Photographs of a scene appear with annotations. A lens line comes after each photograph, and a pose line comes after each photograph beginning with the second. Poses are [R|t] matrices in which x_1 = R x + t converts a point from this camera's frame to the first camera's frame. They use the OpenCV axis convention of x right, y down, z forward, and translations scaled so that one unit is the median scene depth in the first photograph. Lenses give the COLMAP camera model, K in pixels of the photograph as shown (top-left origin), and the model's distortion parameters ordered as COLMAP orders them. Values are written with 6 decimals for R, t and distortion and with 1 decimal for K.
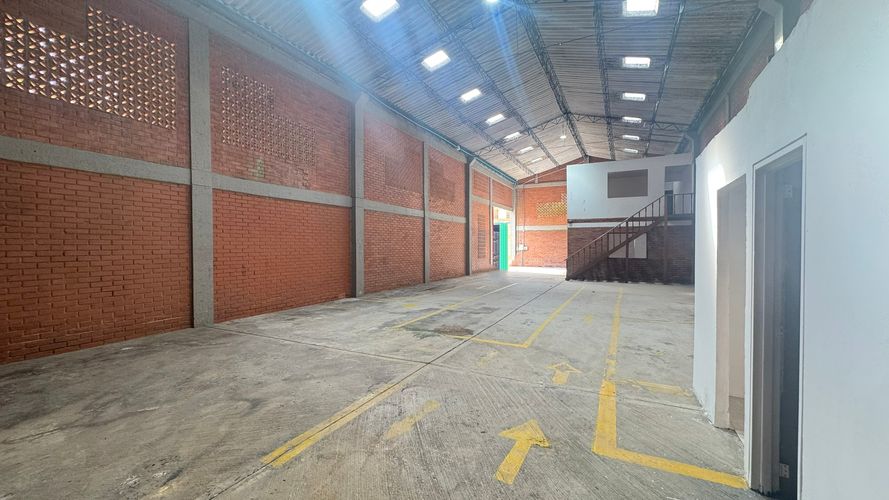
lens RADIAL K [[353.5, 0, 444.8], [0, 353.5, 250.1], [0, 0, 1]] dist [-0.003125, 0.000163]
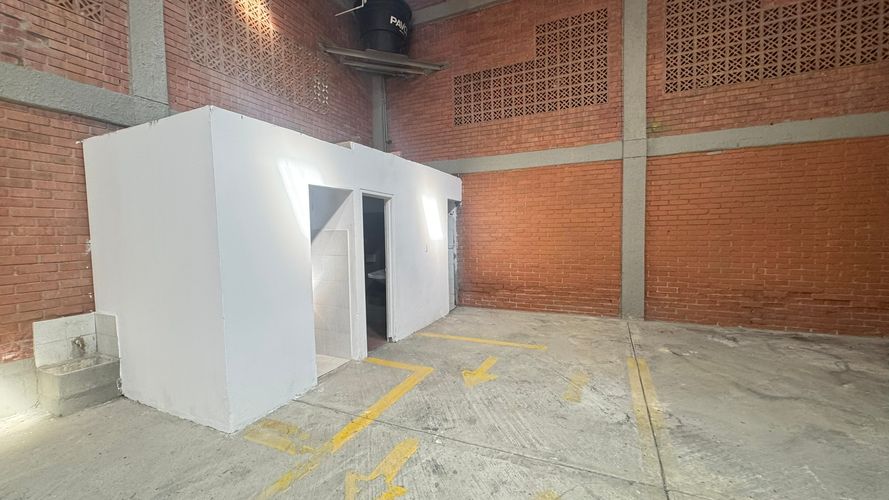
lens RADIAL K [[353.5, 0, 444.8], [0, 353.5, 250.1], [0, 0, 1]] dist [-0.003125, 0.000163]
pose [[-0.999168, 0.021669, -0.034547, 0.105186], [0.019463, 0.997827, 0.062949, -0.005521], [0.035836, 0.062224, -0.997419, 0.618918]]
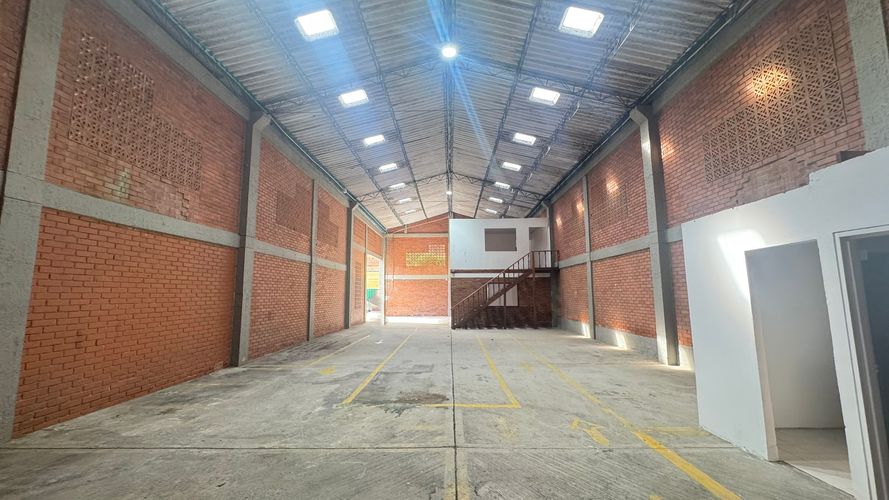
lens RADIAL K [[353.5, 0, 444.8], [0, 353.5, 250.1], [0, 0, 1]] dist [-0.003125, 0.000163]
pose [[0.900584, 0.048577, 0.431959, -0.190805], [0.010833, 0.990919, -0.134022, -0.006441], [-0.434547, 0.125377, 0.891880, 0.105019]]
